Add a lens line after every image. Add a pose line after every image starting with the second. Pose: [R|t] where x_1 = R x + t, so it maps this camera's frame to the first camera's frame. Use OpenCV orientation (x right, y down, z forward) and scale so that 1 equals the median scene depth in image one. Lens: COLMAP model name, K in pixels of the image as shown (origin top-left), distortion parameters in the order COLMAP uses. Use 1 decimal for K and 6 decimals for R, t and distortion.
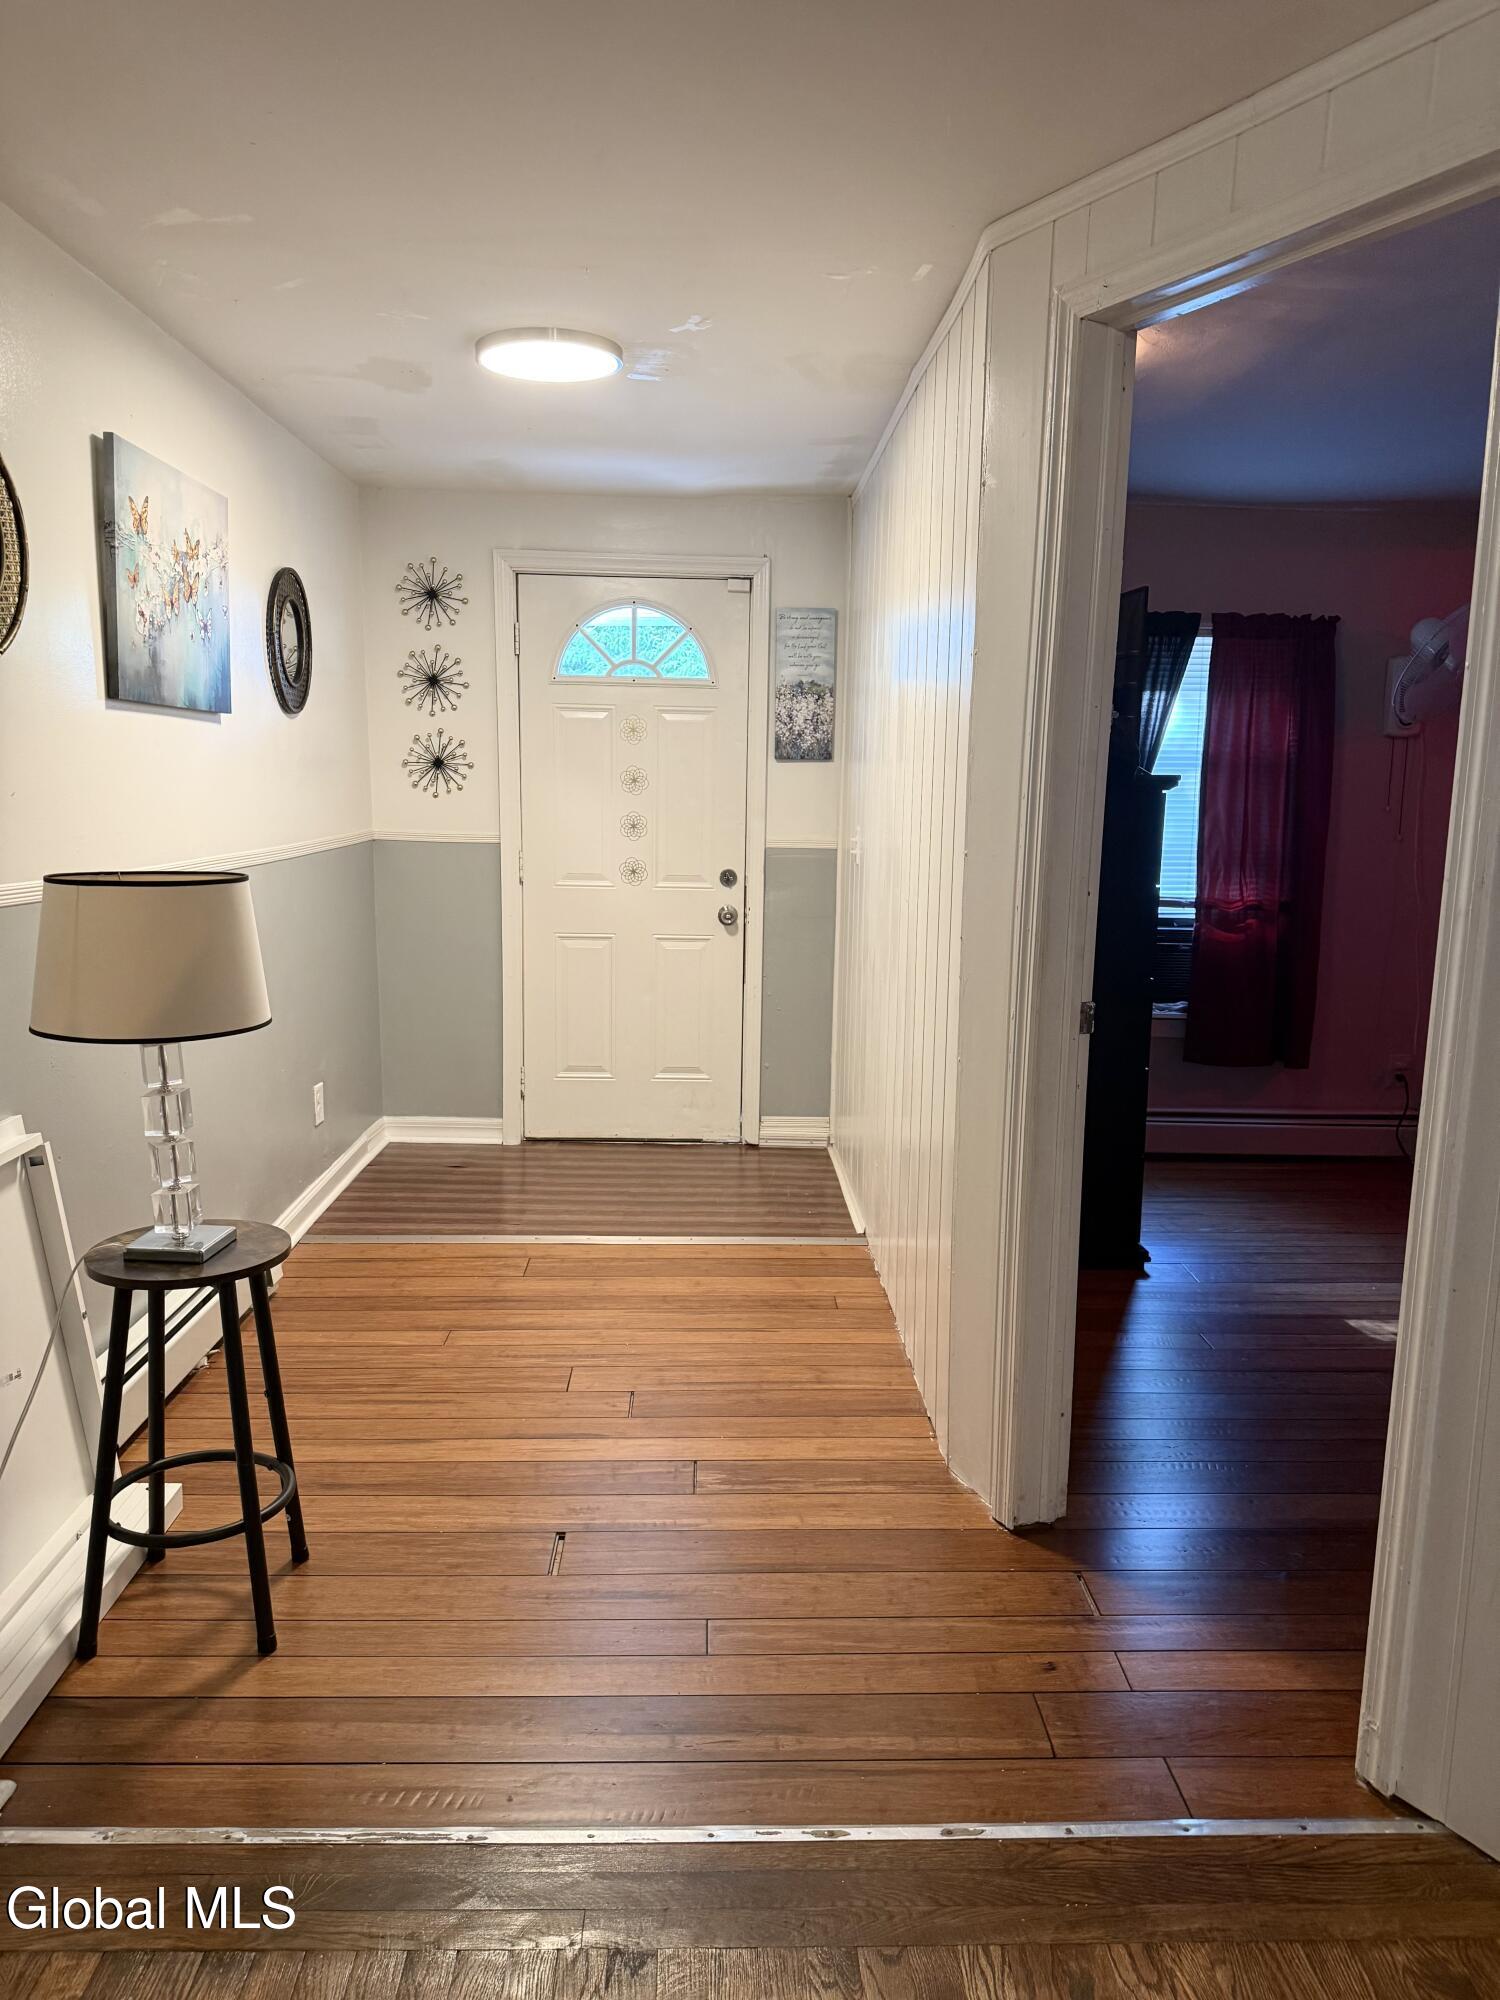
lens RADIAL K [[1415.6, 0, 750.0], [0, 1415.6, 1000.0], [0, 0, 1]] dist [0.138360, -0.239776]
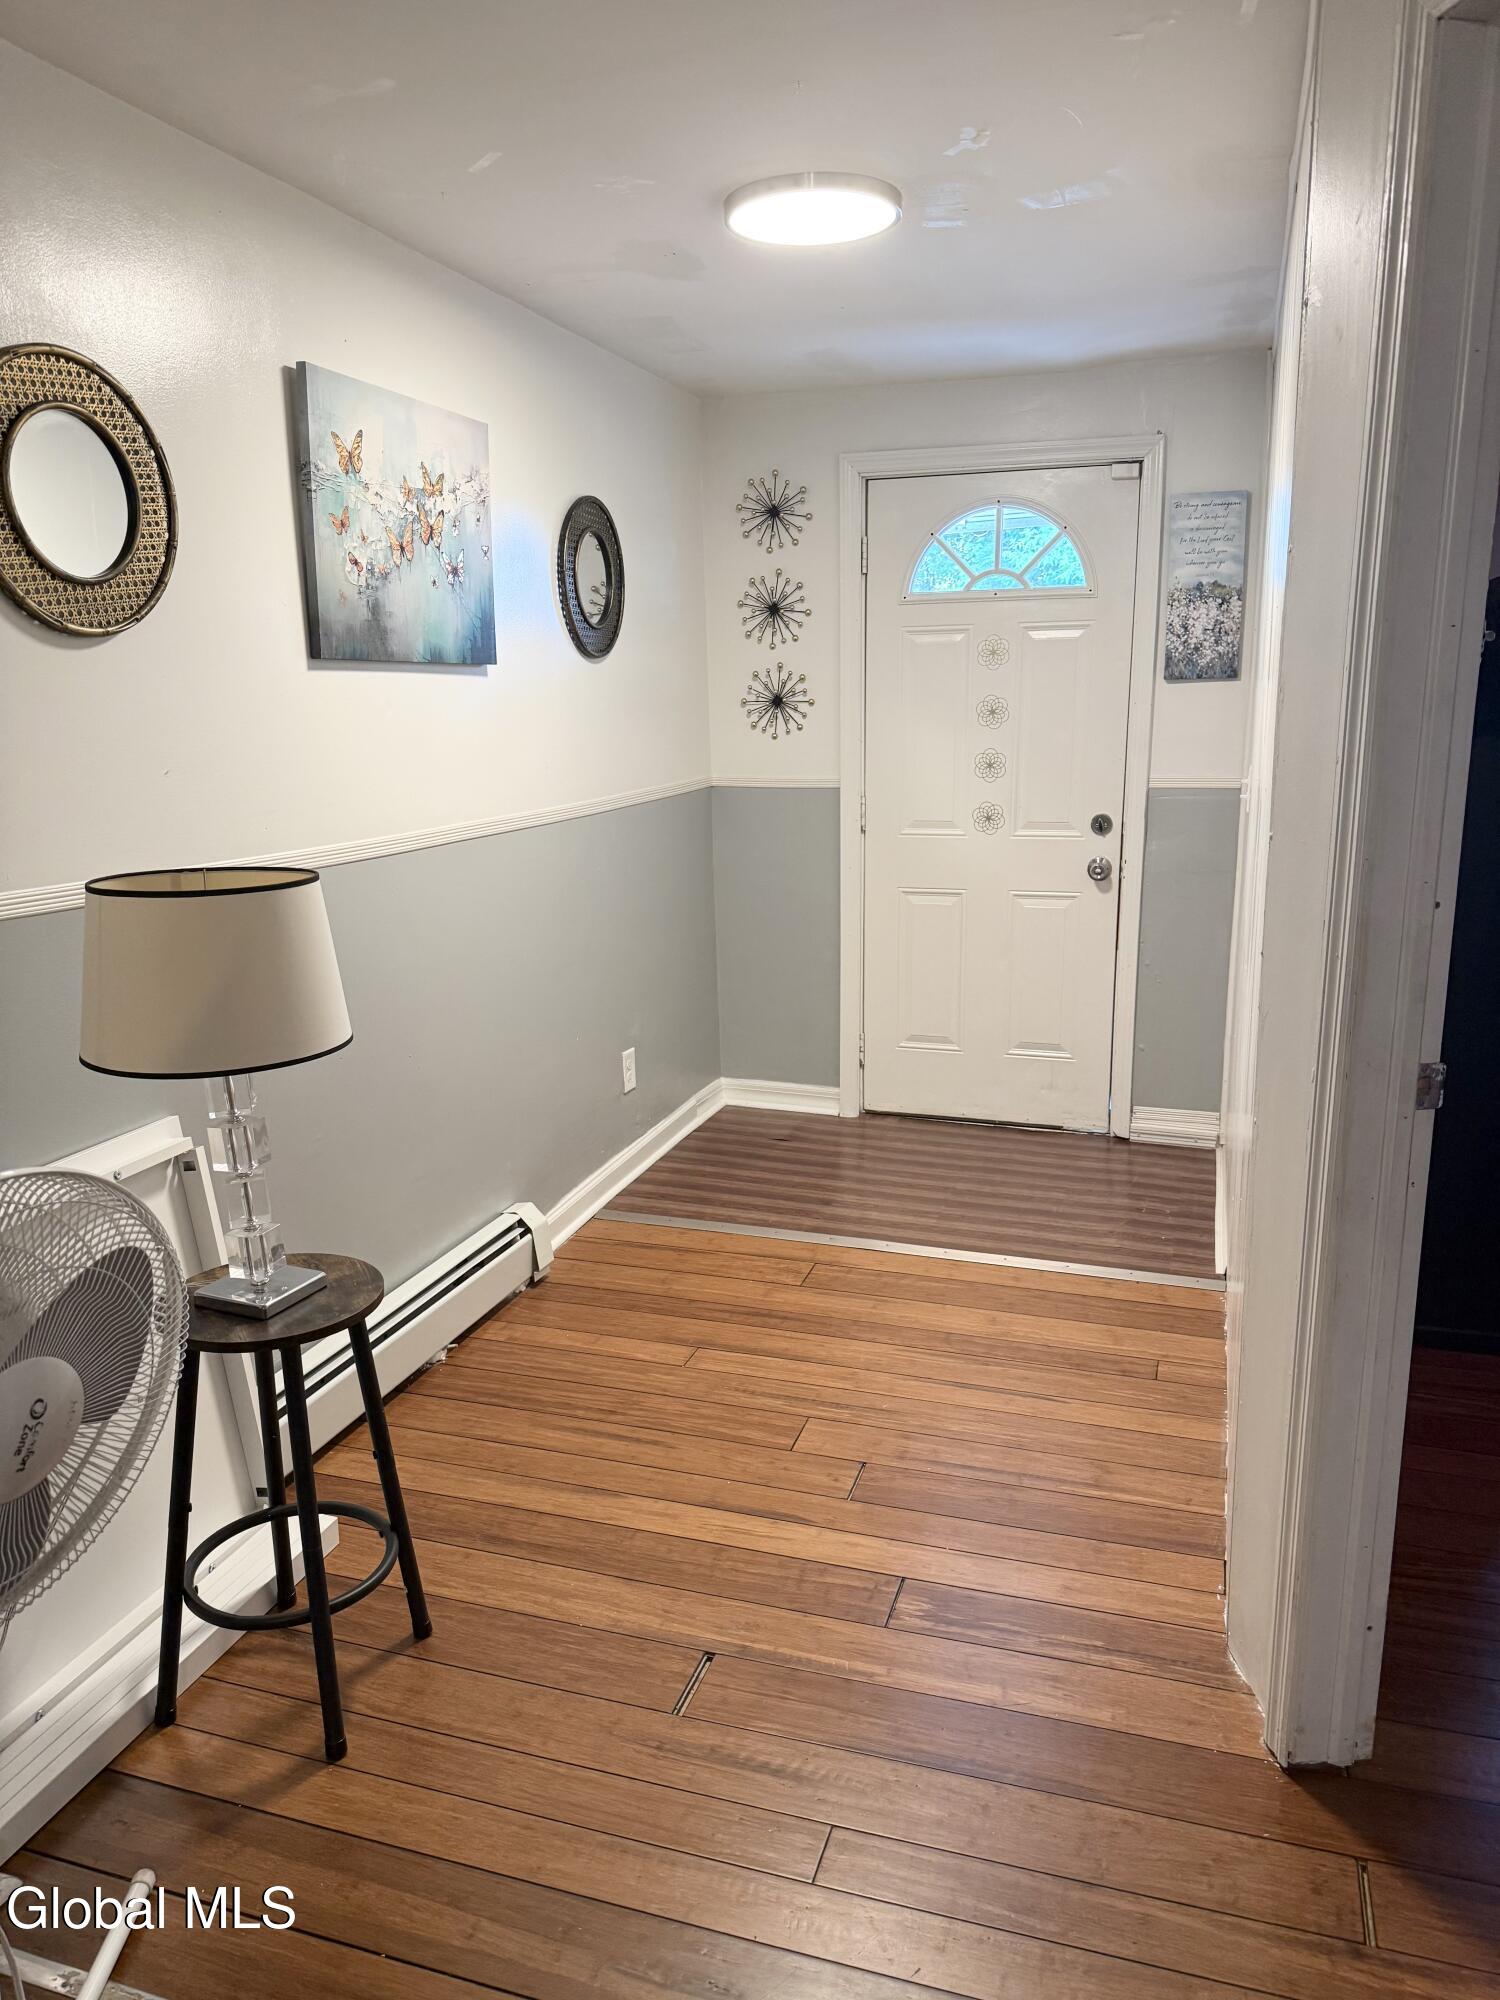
lens RADIAL K [[1415.6, 0, 750.0], [0, 1415.6, 1000.0], [0, 0, 1]] dist [0.138360, -0.239776]
pose [[0.940801, 0.042651, -0.336266, 0.093224], [-0.022428, 0.997711, 0.063797, -0.037236], [0.338217, -0.052478, 0.939604, 0.145634]]
